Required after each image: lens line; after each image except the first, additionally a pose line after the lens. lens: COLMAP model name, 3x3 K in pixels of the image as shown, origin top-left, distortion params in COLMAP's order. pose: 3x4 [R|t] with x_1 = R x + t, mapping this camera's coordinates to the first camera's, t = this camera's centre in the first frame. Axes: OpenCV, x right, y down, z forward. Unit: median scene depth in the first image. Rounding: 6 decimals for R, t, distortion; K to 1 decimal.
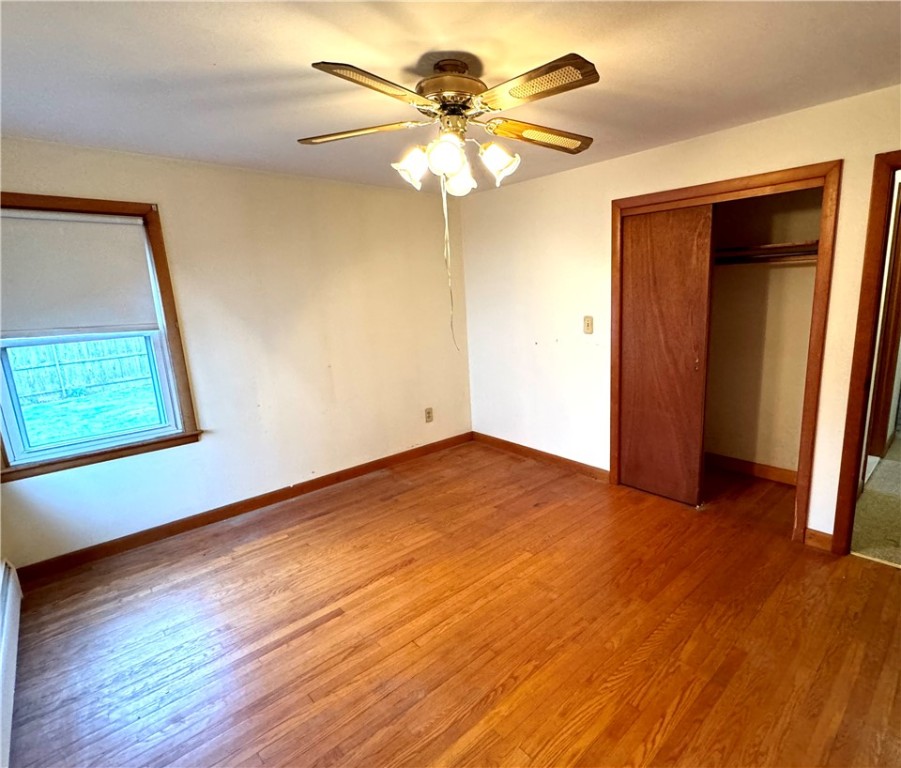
lens RADIAL K [[523.4, 0, 452.3], [0, 523.4, 391.2], [0, 0, 1]] dist [0.008482, 0.000589]
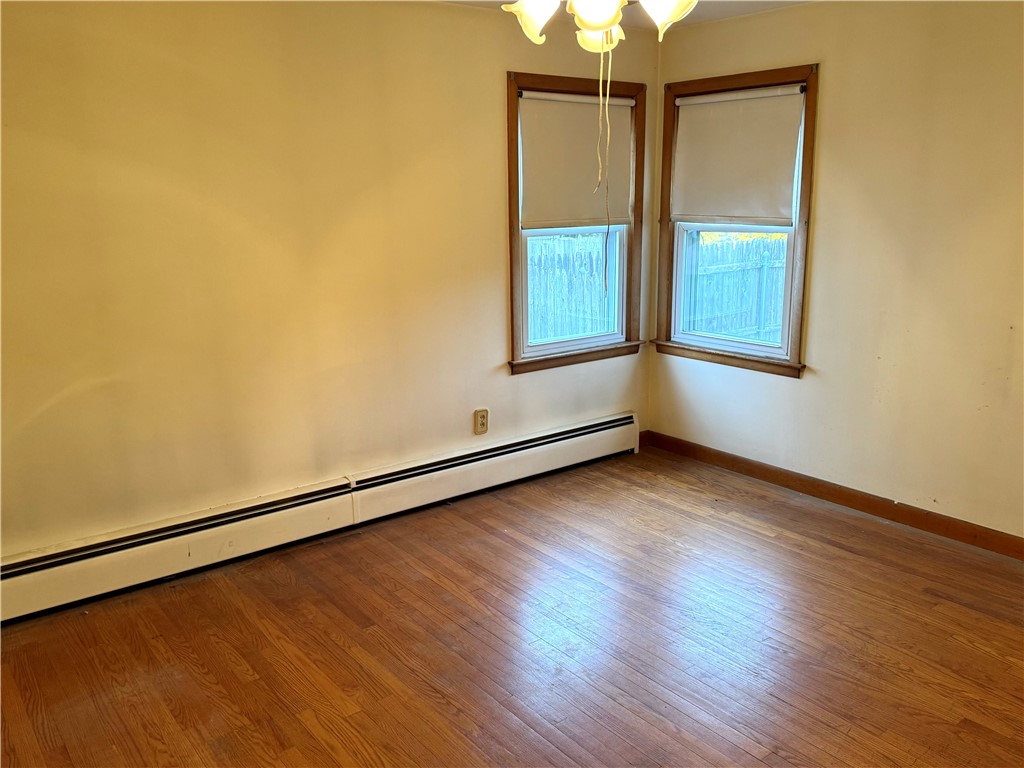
lens RADIAL K [[843.6, 0, 512.8], [0, 843.6, 382.9], [0, 0, 1]] dist [0.005823, 0.000847]
pose [[-0.124860, 0.250737, -0.959969, 0.767976], [-0.173549, 0.947105, 0.269950, -0.161176], [0.976878, 0.200308, -0.074740, 0.717634]]
